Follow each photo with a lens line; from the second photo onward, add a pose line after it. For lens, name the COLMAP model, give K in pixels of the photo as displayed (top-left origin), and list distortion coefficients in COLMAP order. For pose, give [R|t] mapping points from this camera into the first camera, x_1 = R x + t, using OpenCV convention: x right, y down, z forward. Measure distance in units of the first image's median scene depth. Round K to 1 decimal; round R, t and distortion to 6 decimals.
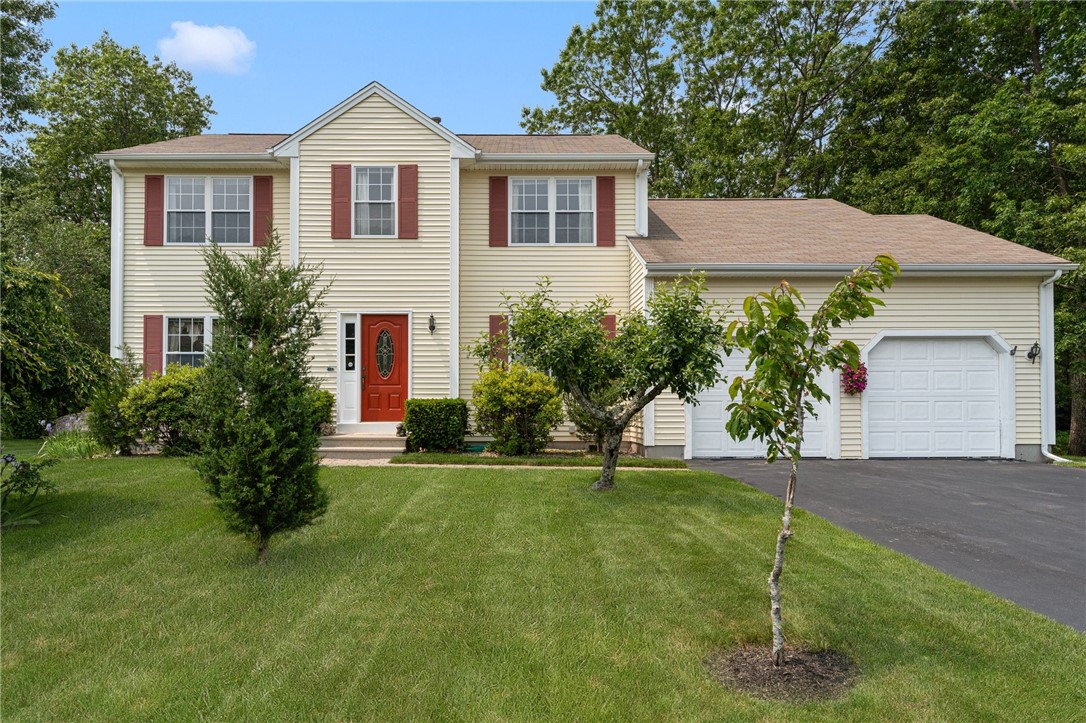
lens RADIAL K [[664.2, 0, 549.4], [0, 664.2, 369.8], [0, 0, 1]] dist [-0.002245, -0.001765]
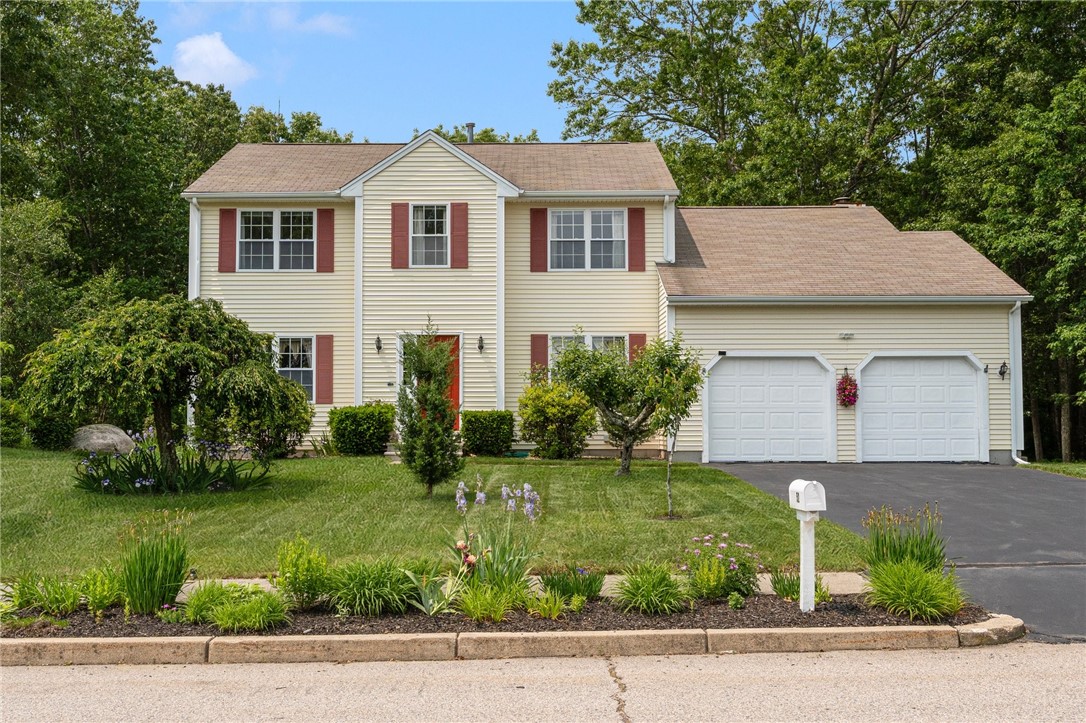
lens RADIAL K [[1111.9, 0, 544.2], [0, 1111.9, 353.3], [0, 0, 1]] dist [-0.017040, 0.000000]
pose [[0.999114, -0.002799, -0.041988, 0.009386], [0.002589, 0.999984, -0.005044, -0.043358], [0.042002, 0.004931, 0.999105, -0.873363]]
